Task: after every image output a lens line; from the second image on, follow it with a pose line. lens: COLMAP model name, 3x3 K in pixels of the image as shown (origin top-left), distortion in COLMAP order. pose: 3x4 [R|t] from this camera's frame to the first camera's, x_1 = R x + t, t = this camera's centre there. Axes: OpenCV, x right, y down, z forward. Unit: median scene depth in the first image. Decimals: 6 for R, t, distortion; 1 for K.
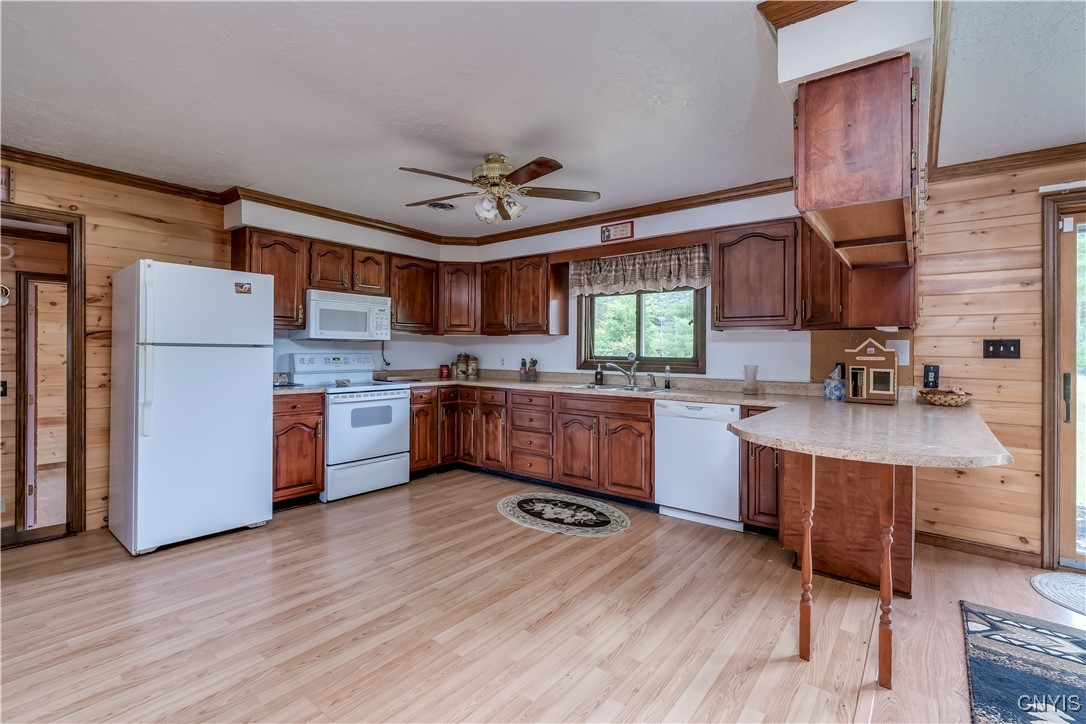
lens RADIAL K [[495.4, 0, 545.5], [0, 495.4, 351.0], [0, 0, 1]] dist [-0.008237, 0.002494]
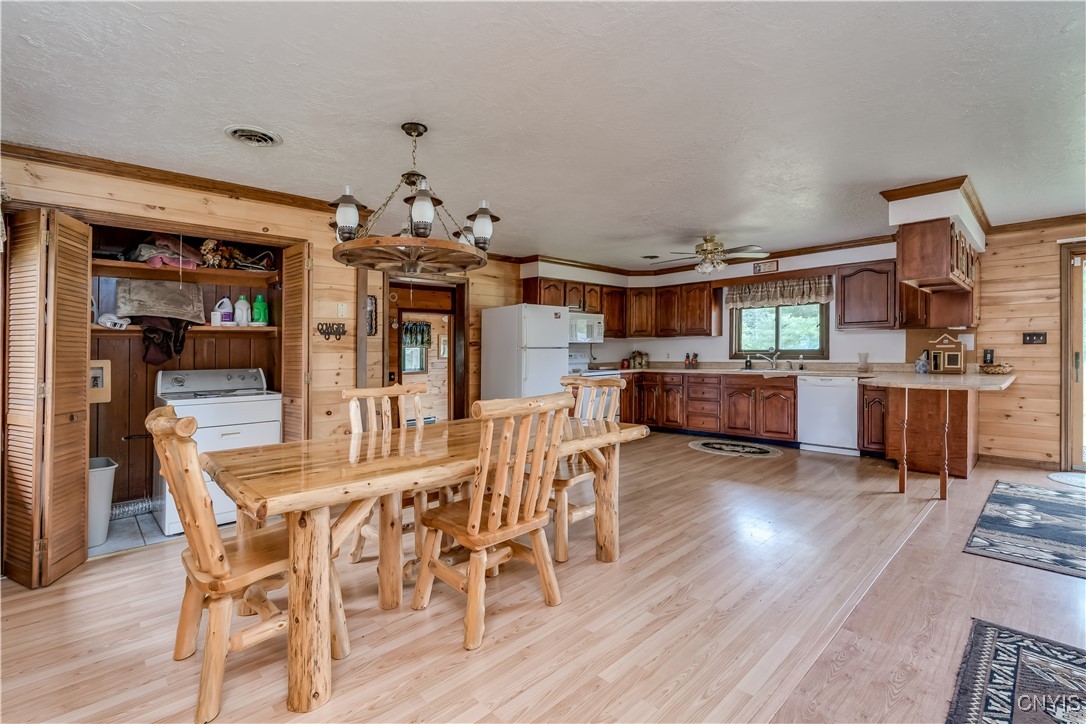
lens RADIAL K [[495.4, 0, 539.1], [0, 495.4, 365.8], [0, 0, 1]] dist [-0.008237, 0.002494]
pose [[0.988679, -0.018537, -0.148895, -0.359115], [0.023164, 0.999299, 0.029403, 0.000399], [0.148245, -0.032519, 0.988416, -0.679728]]
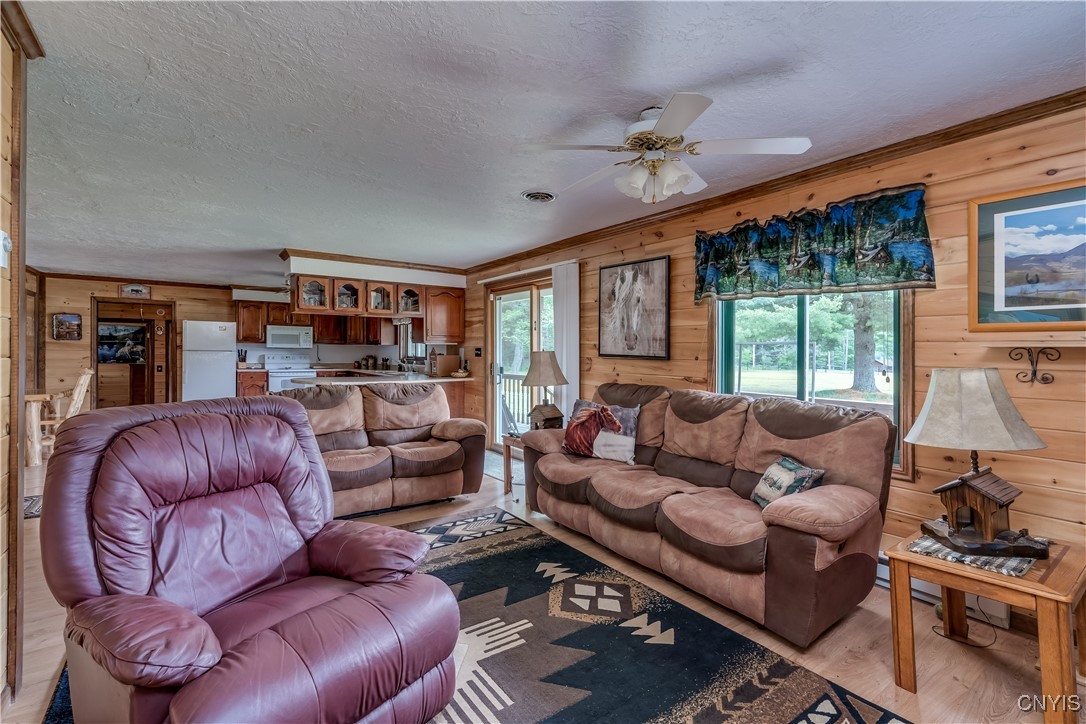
lens RADIAL K [[495.4, 0, 543.8], [0, 495.4, 358.3], [0, 0, 1]] dist [-0.008237, 0.002494]
pose [[0.959114, 0.003829, -0.282995, 1.457983], [-0.001701, 0.999968, 0.007762, 0.003760], [0.283016, -0.006963, 0.959090, -0.833889]]
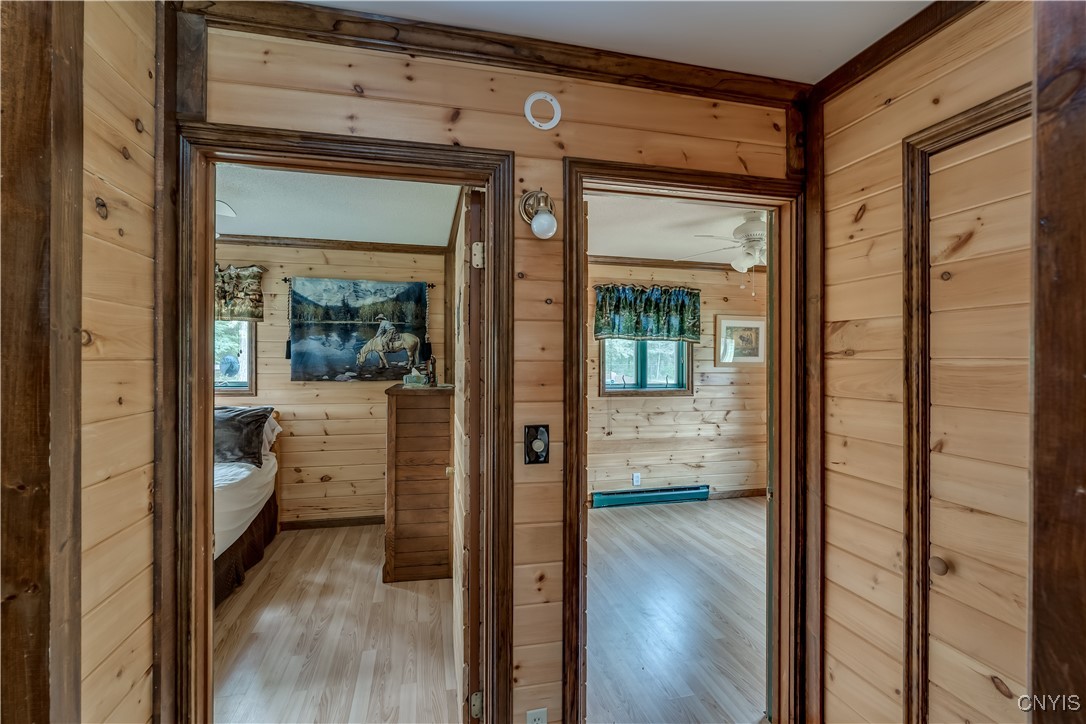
lens RADIAL K [[495.4, 0, 545.8], [0, 495.4, 354.1], [0, 0, 1]] dist [-0.008237, 0.002494]
pose [[0.785759, -0.000891, -0.618532, -0.882645], [-0.000819, 0.999997, -0.002482, 0.003002], [0.618532, 0.002457, 0.785756, 0.707434]]
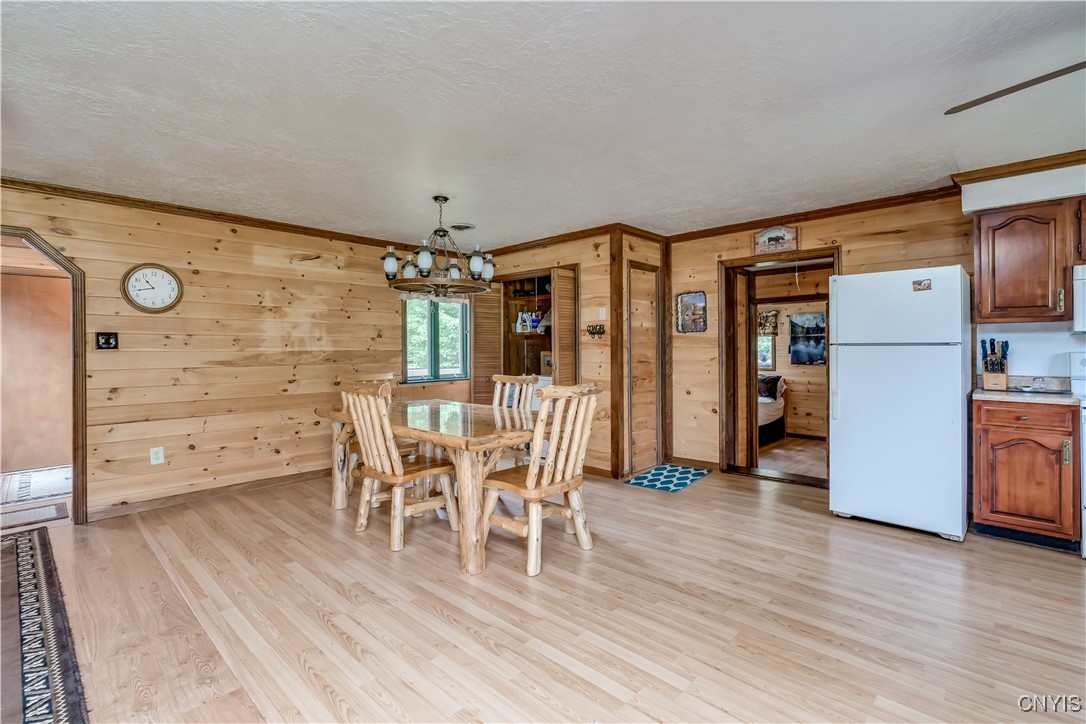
lens RADIAL K [[495.4, 0, 540.4], [0, 495.4, 349.4], [0, 0, 1]] dist [-0.008237, 0.002494]
pose [[-0.099397, -0.006788, -0.995025, 0.374161], [0.003741, 0.999967, -0.007196, 0.003539], [0.995041, -0.004437, -0.099369, 0.298948]]
